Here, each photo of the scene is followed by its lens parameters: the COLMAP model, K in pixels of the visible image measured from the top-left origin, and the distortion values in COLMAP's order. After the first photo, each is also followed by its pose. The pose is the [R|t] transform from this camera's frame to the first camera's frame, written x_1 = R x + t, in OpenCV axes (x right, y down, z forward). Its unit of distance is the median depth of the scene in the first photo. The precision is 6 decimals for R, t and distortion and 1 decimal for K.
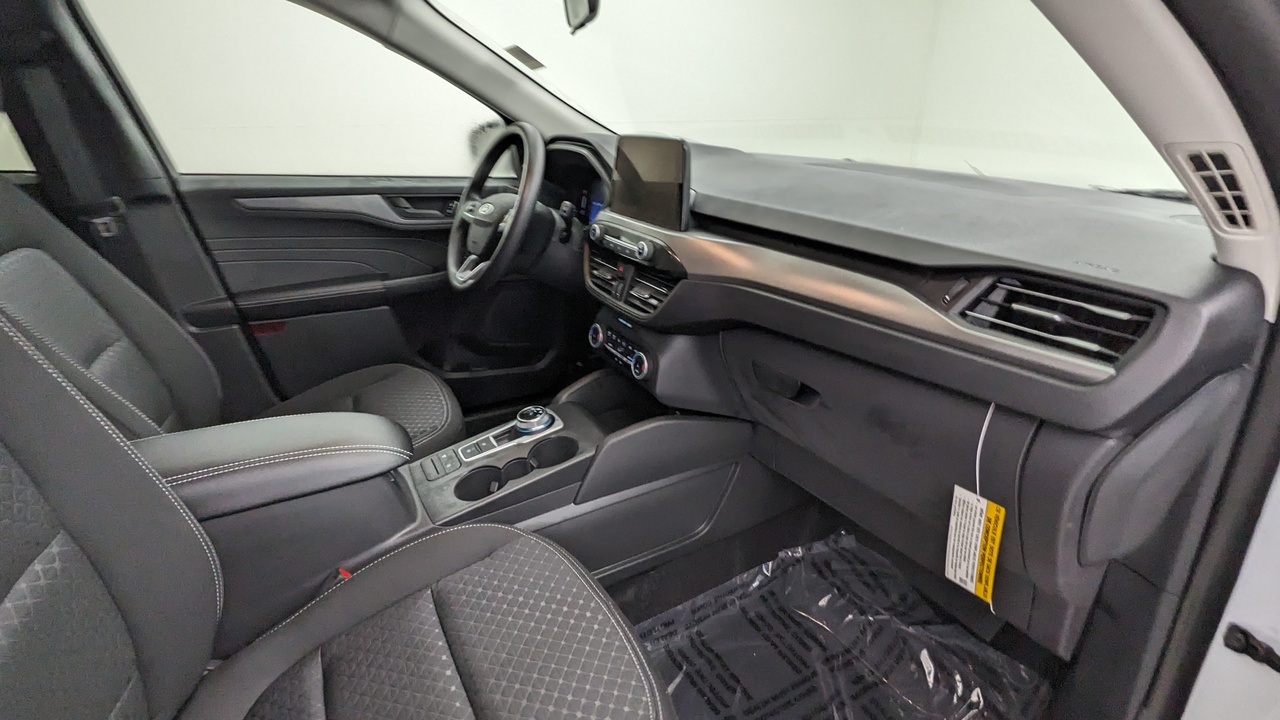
lens RADIAL K [[608.4, 0, 640.0], [0, 608.4, 360.0], [0, 0, 1]] dist [-0.000130, -0.000787]
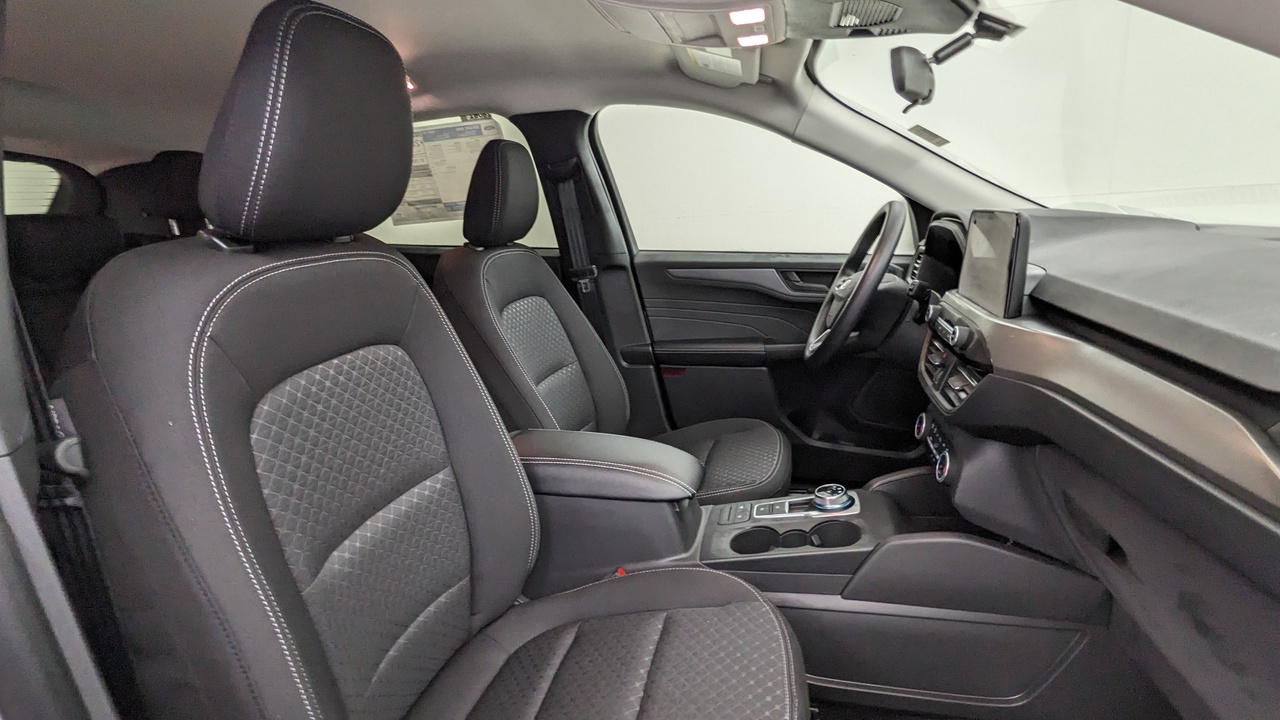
lens RADIAL K [[608.4, 0, 640.0], [0, 608.4, 360.0], [0, 0, 1]] dist [-0.000130, -0.000787]
pose [[0.733547, 0.123423, -0.668337, 0.202915], [-0.202958, 0.978282, -0.042099, -0.012357], [0.648626, 0.166526, 0.742666, 0.043224]]
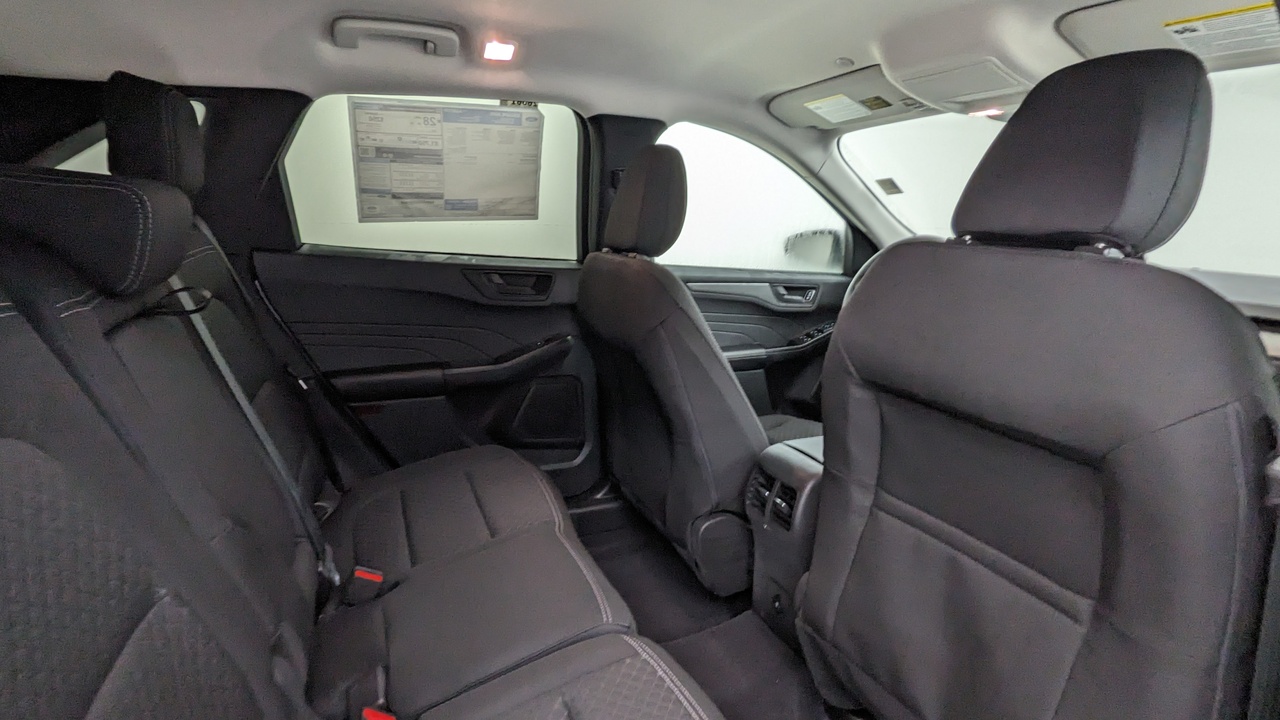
lens RADIAL K [[608.4, 0, 640.0], [0, 608.4, 360.0], [0, 0, 1]] dist [-0.000130, -0.000787]
pose [[0.994134, 0.038897, -0.100922, -0.713950], [-0.054480, 0.986163, -0.156570, 0.131870], [0.093436, 0.161150, 0.982497, -0.333410]]
